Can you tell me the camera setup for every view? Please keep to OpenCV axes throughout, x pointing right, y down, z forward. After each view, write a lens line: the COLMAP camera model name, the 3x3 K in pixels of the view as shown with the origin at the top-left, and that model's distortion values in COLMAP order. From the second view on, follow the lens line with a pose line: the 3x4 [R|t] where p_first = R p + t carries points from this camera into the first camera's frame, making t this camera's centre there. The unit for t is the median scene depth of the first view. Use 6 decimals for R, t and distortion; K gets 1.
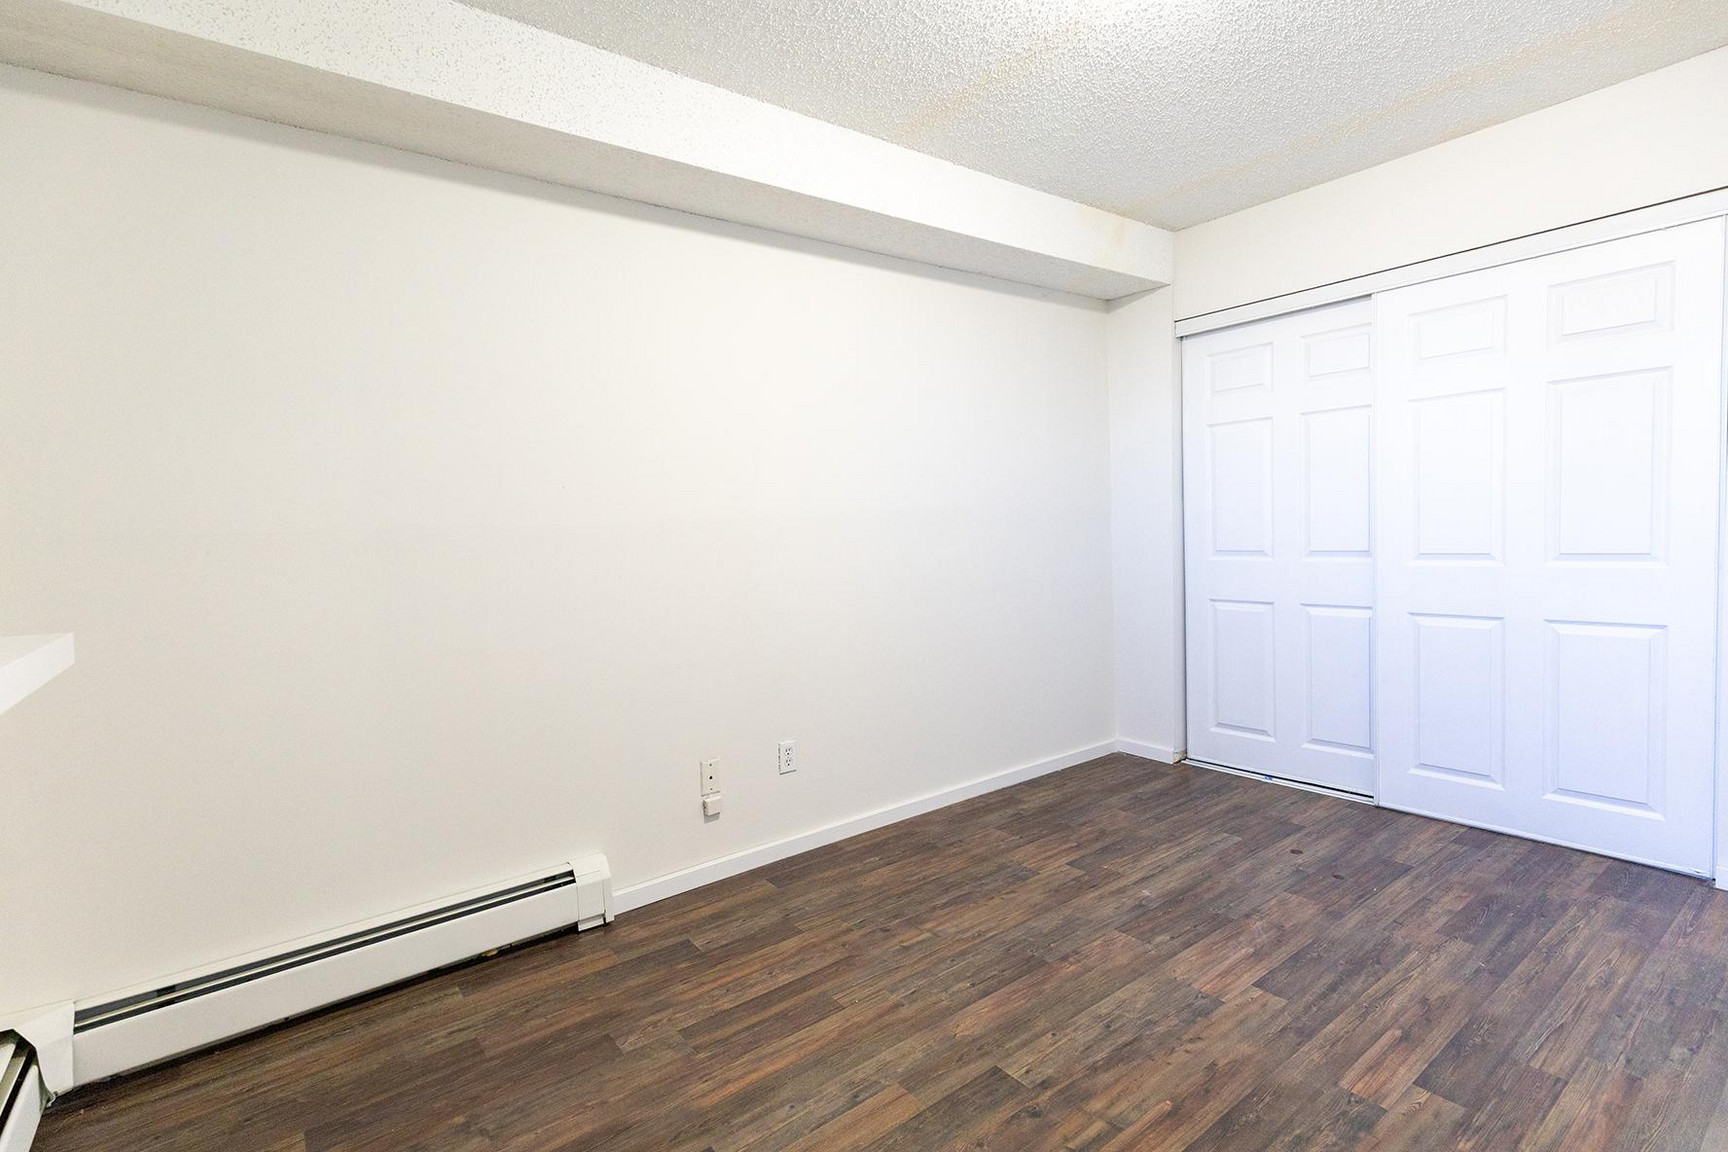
lens RADIAL K [[807.0, 0, 864.0], [0, 807.0, 576.0], [0, 0, 1]] dist [0.001424, -0.000565]
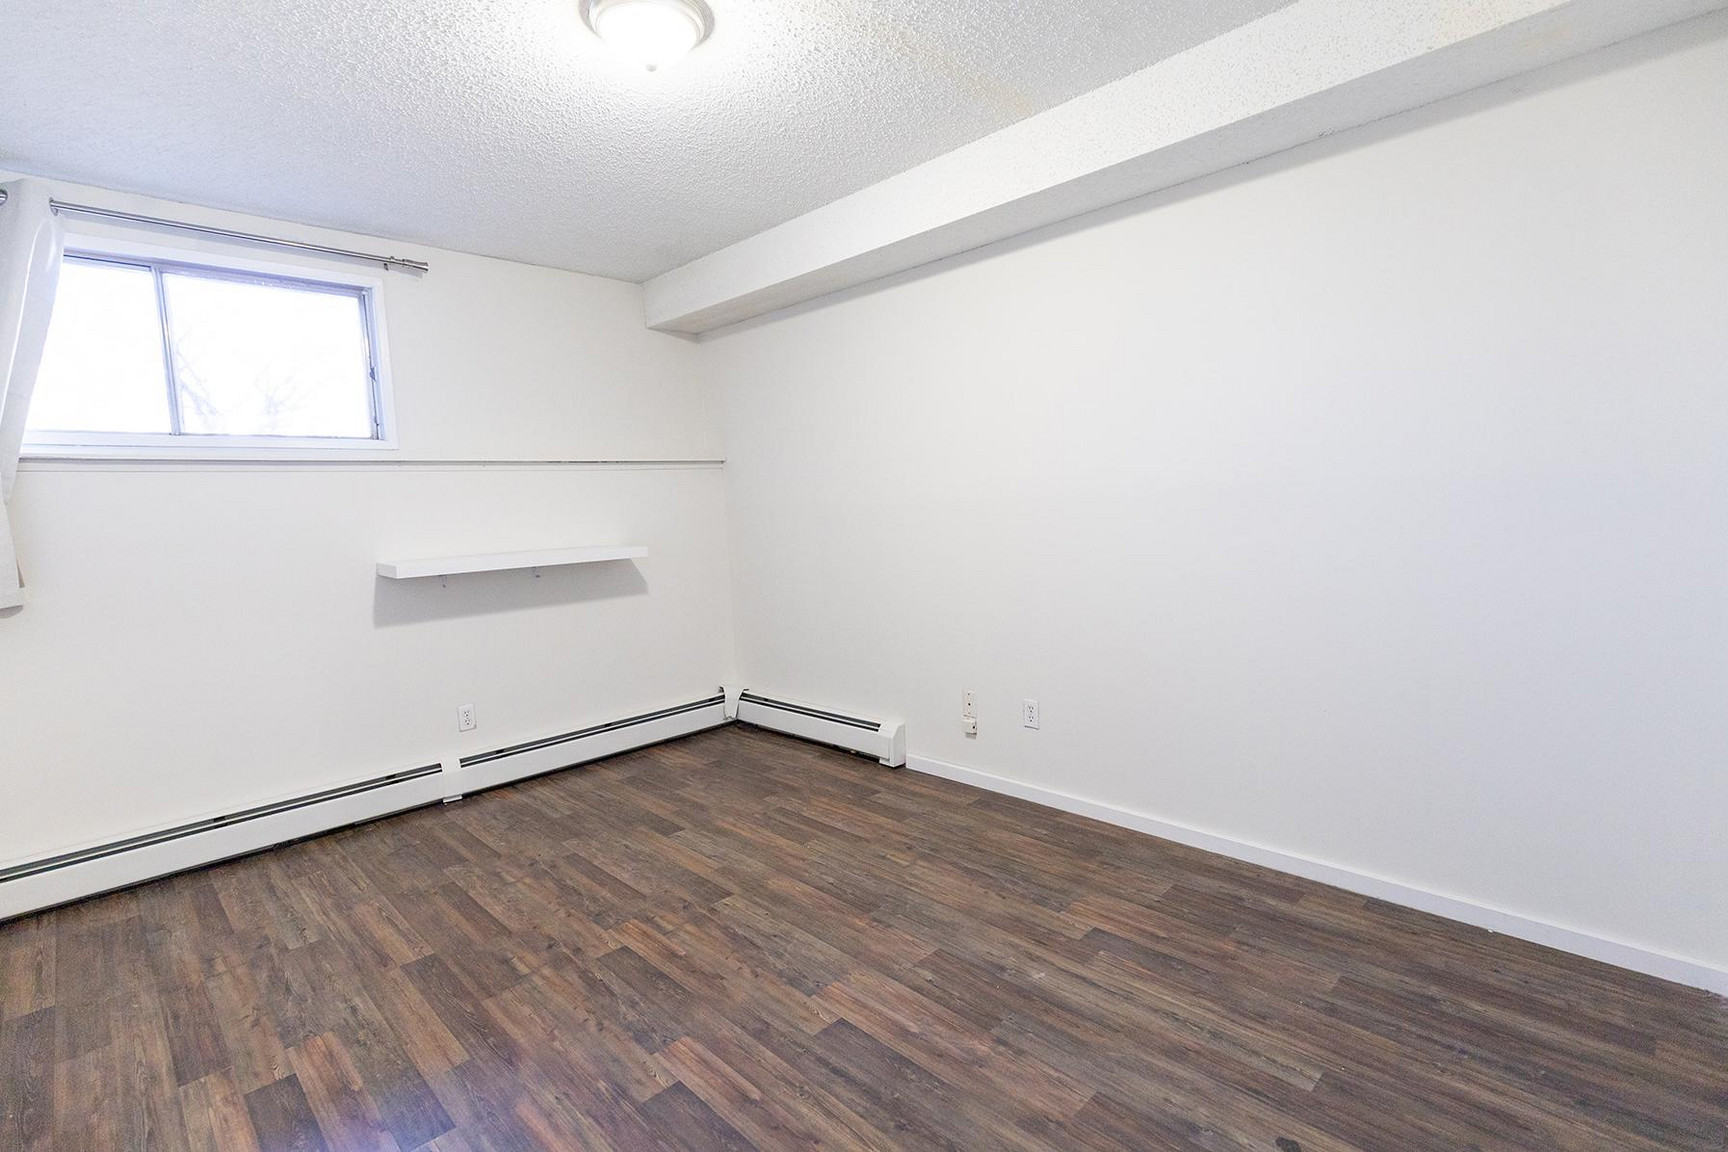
lens RADIAL K [[807.0, 0, 864.0], [0, 807.0, 576.0], [0, 0, 1]] dist [0.001424, -0.000565]
pose [[0.145425, 0.128094, -0.981042, 1.230838], [-0.030496, 0.991693, 0.124964, -0.126681], [0.988899, 0.011745, 0.148123, 0.790380]]
